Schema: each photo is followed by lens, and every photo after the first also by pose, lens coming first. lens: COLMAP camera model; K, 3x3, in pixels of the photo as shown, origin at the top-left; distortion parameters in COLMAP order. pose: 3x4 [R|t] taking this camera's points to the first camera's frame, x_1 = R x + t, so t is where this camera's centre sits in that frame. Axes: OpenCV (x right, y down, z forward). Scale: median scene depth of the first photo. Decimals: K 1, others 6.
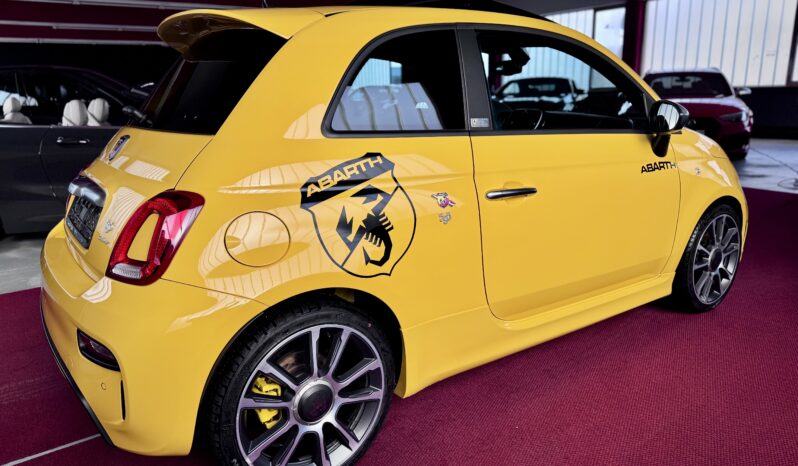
lens RADIAL K [[563.2, 0, 370.6], [0, 563.2, 231.9], [0, 0, 1]] dist [0.001636, -0.005373]
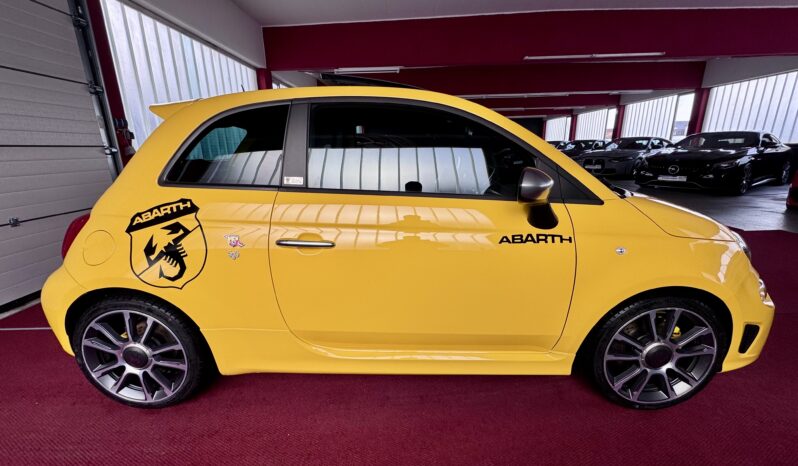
lens RADIAL K [[316.1, 0, 399.0], [0, 316.1, 233.0], [0, 0, 1]] dist [-0.013780, -0.000031]
pose [[0.818241, 0.161900, -0.551608, 0.875627], [-0.139049, 0.986771, 0.083361, -0.196975], [0.557806, 0.008491, 0.829928, 0.665652]]
